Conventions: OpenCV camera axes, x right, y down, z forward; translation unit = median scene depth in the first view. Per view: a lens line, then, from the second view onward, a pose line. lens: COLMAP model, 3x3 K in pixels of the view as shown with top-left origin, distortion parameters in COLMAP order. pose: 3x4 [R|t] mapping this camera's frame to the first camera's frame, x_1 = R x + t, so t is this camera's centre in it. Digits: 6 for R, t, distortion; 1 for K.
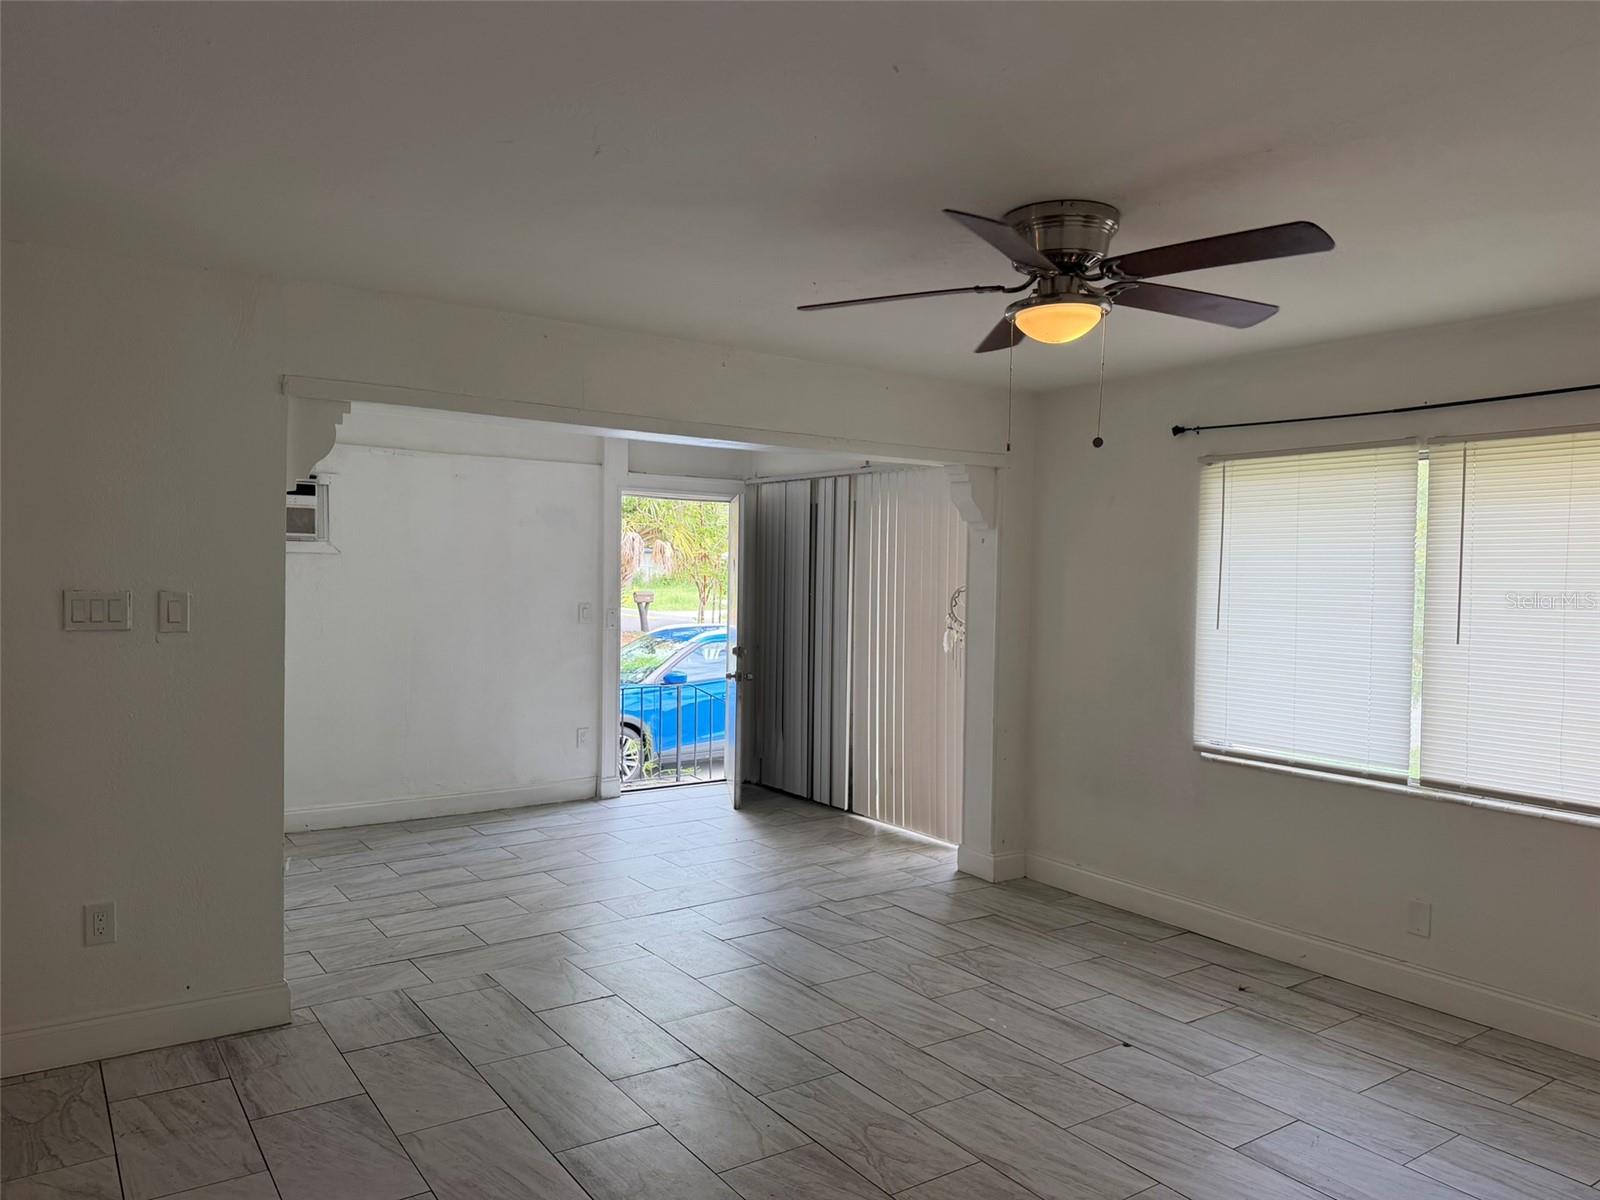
lens RADIAL K [[1143.3, 0, 816.8], [0, 1143.3, 607.4], [0, 0, 1]] dist [0.025742, -0.024098]
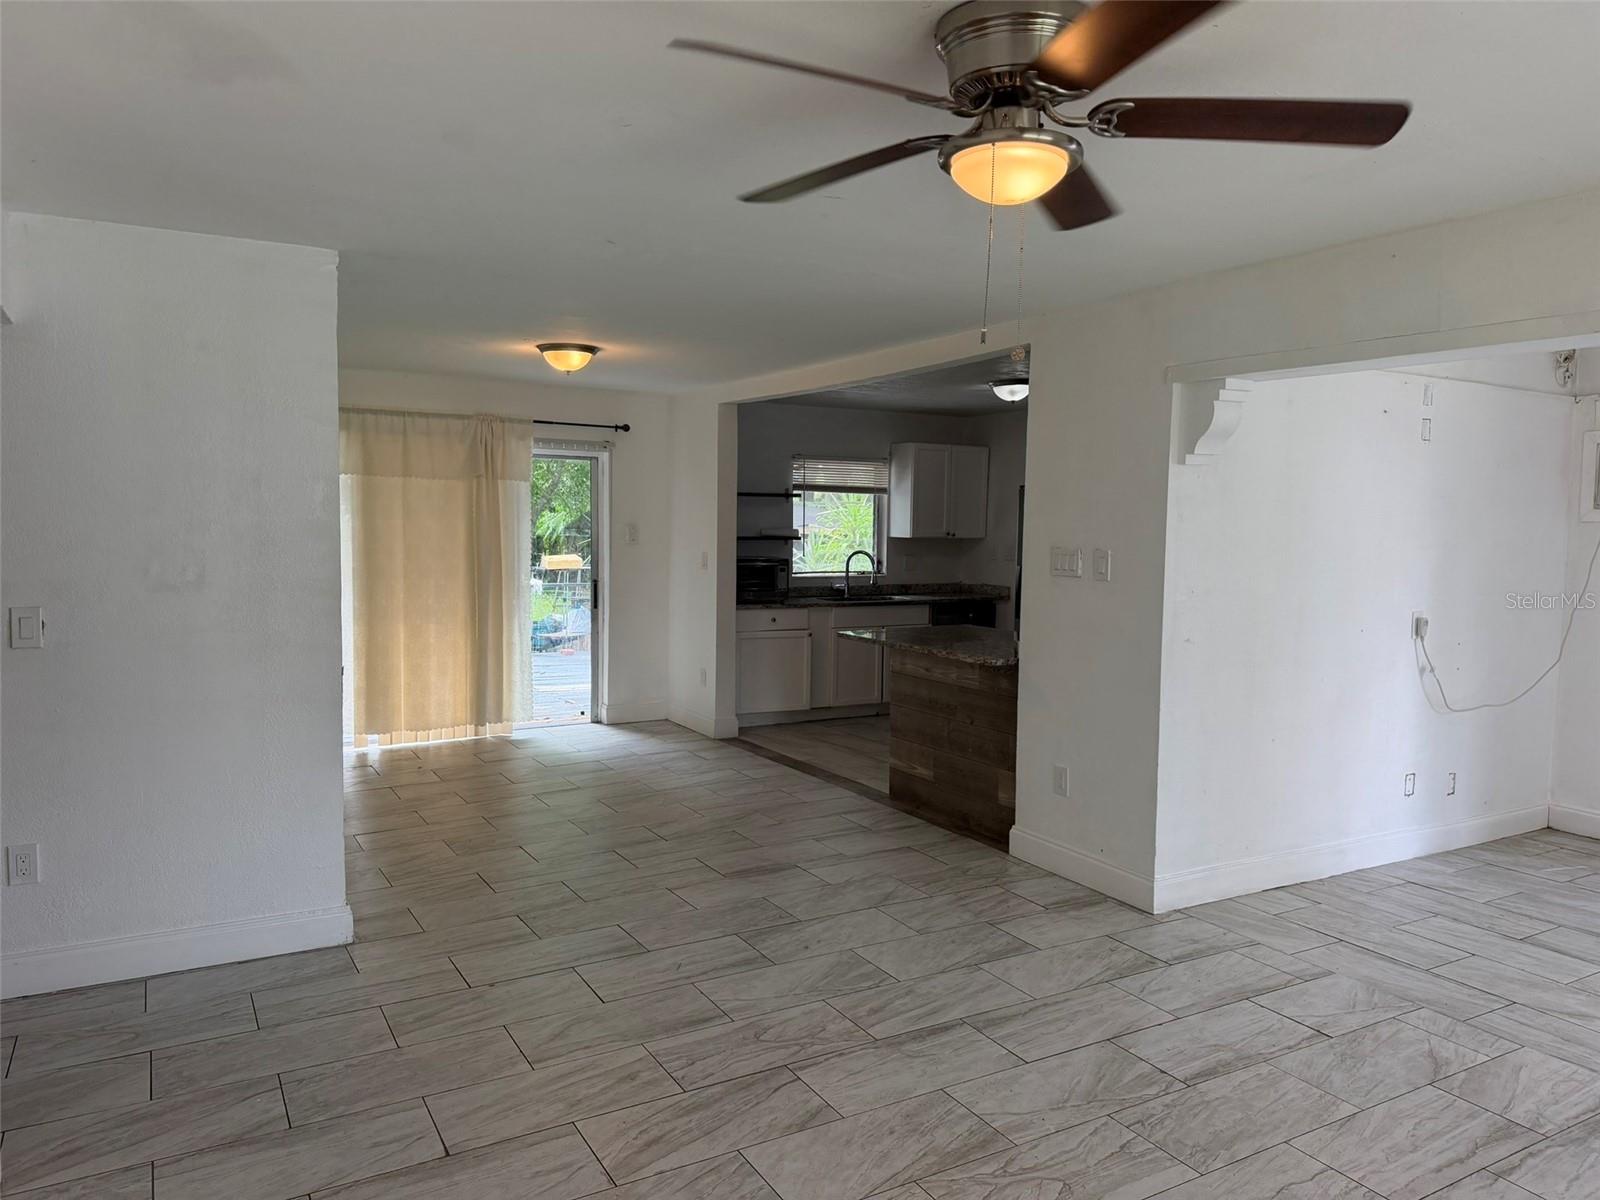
lens RADIAL K [[1143.3, 0, 793.7], [0, 1143.3, 595.7], [0, 0, 1]] dist [0.025742, -0.024098]
pose [[-0.074925, 0.054551, -0.995696, 0.619763], [-0.056154, 0.996687, 0.058831, -0.012678], [0.995607, 0.060320, -0.071614, 0.588528]]
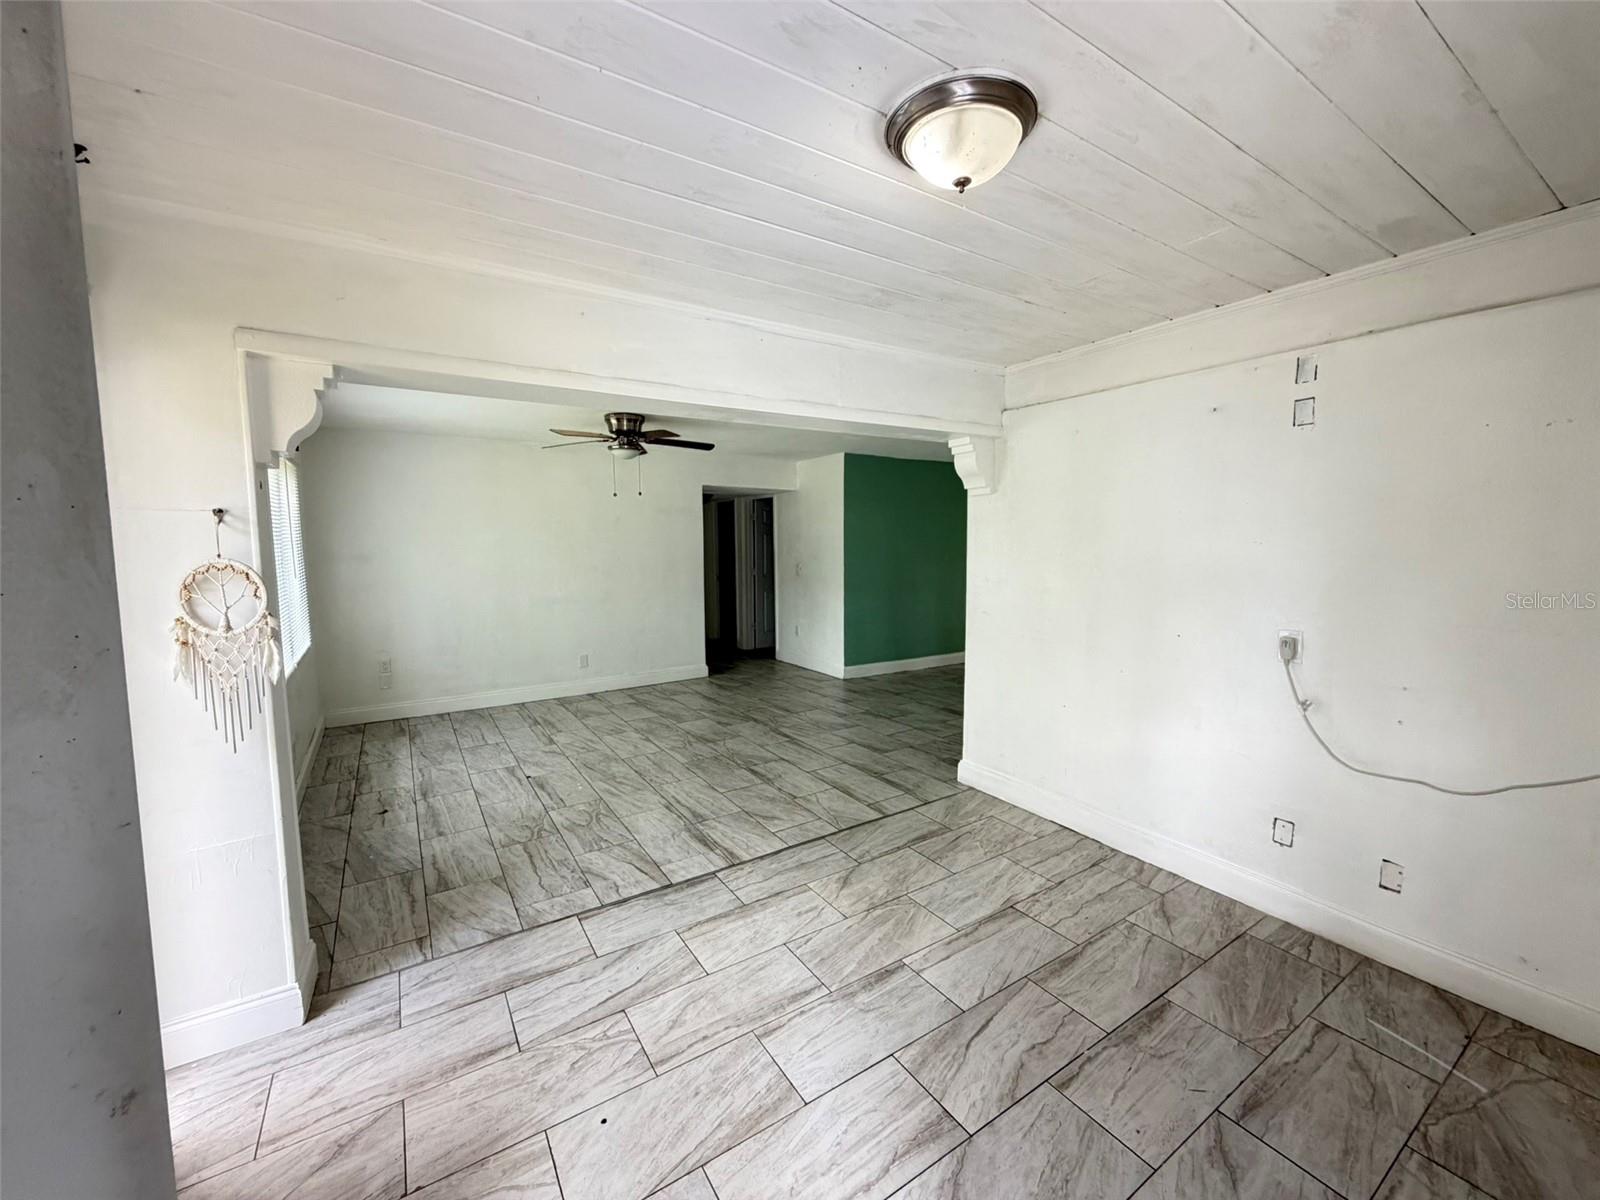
lens RADIAL K [[642.7, 0, 808.0], [0, 642.7, 596.6], [0, 0, 1]] dist [0.002315, -0.000321]
pose [[-0.999456, -0.011426, 0.030950, -0.203377], [-0.007497, 0.992224, 0.124236, -0.058336], [-0.032129, 0.123936, -0.991770, 1.708305]]
